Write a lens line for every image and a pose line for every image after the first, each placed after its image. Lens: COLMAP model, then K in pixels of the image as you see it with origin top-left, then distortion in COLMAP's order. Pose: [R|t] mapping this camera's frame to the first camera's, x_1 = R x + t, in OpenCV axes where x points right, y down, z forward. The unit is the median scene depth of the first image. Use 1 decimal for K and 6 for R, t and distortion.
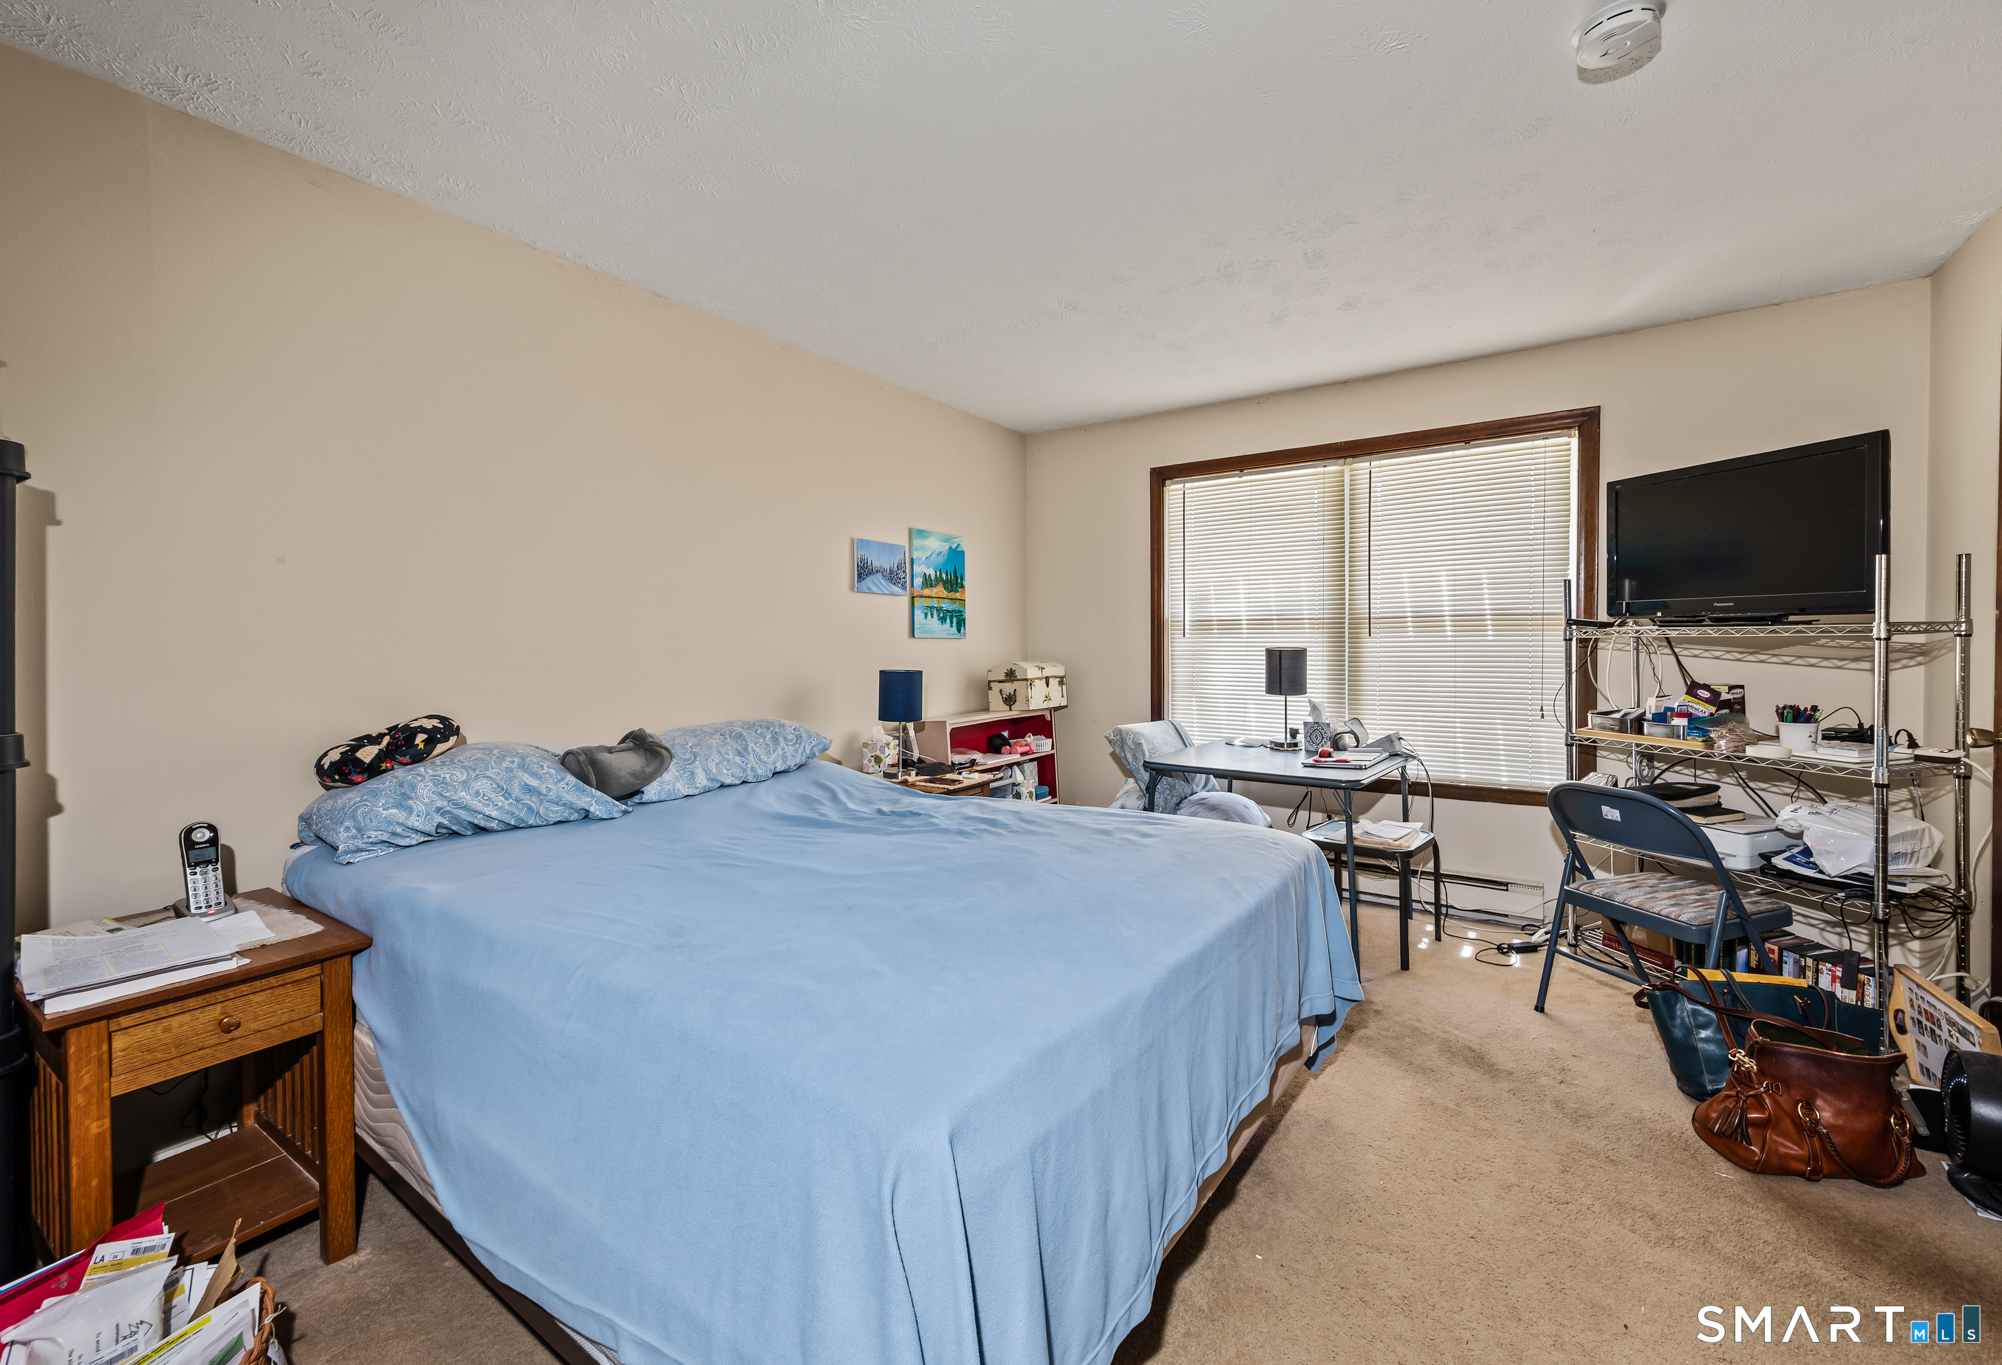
lens RADIAL K [[820.7, 0, 999.8], [0, 820.7, 660.8], [0, 0, 1]] dist [-0.000537, 0.000004]
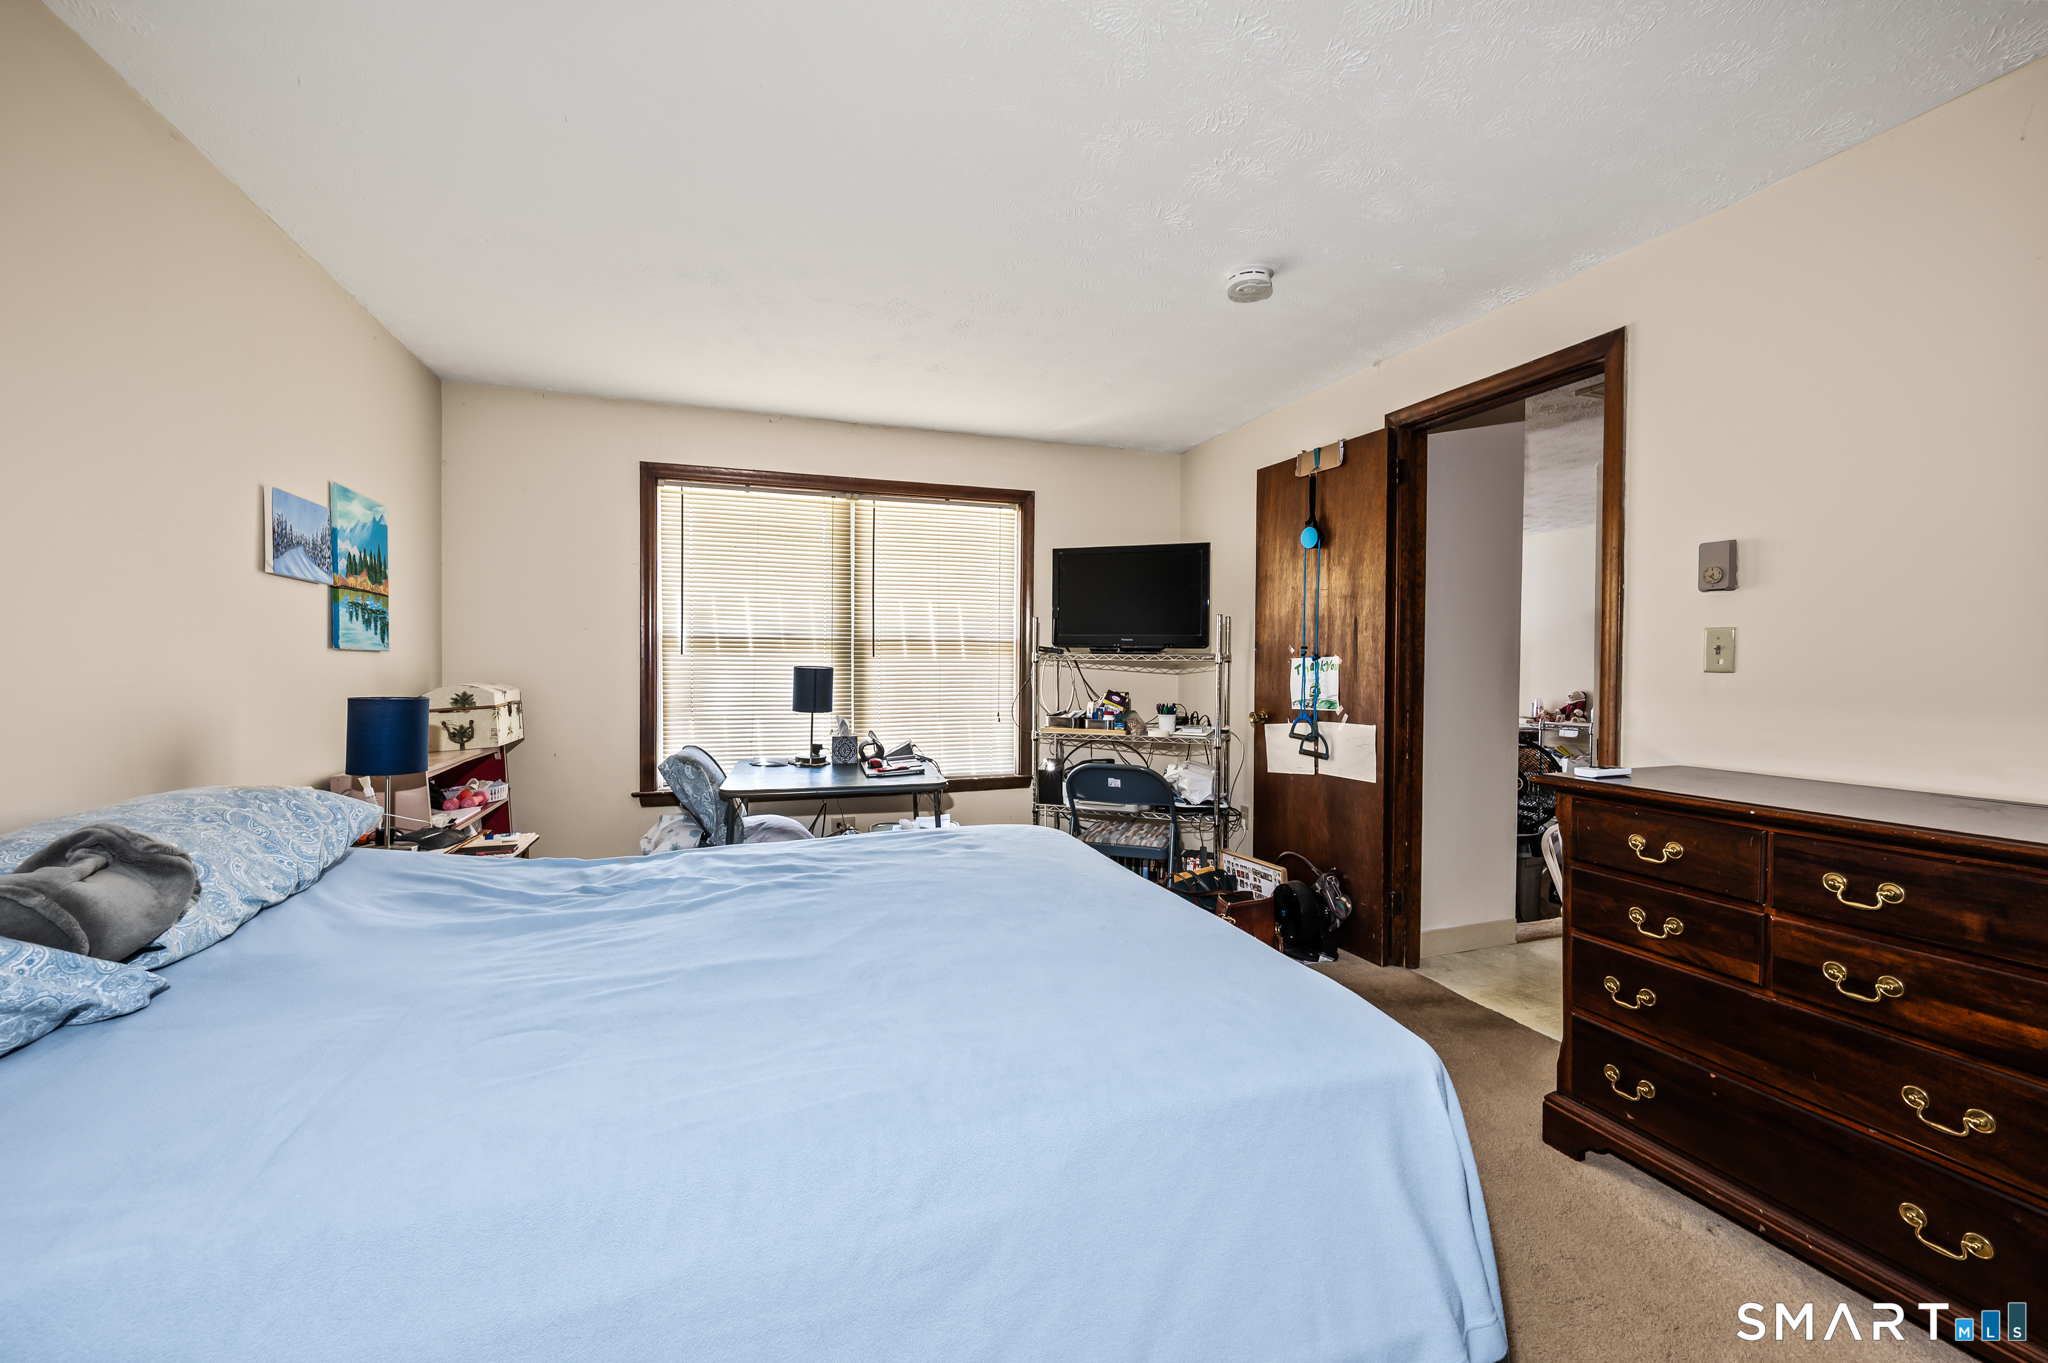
lens RADIAL K [[820.3, 0, 1043.1], [0, 820.3, 670.2], [0, 0, 1]] dist [0.001728, 0.000356]
pose [[0.591486, 0.001037, 0.806314, -0.309392], [0.008681, 0.999933, -0.007654, -0.000973], [-0.806268, 0.011527, 0.591438, 0.153417]]
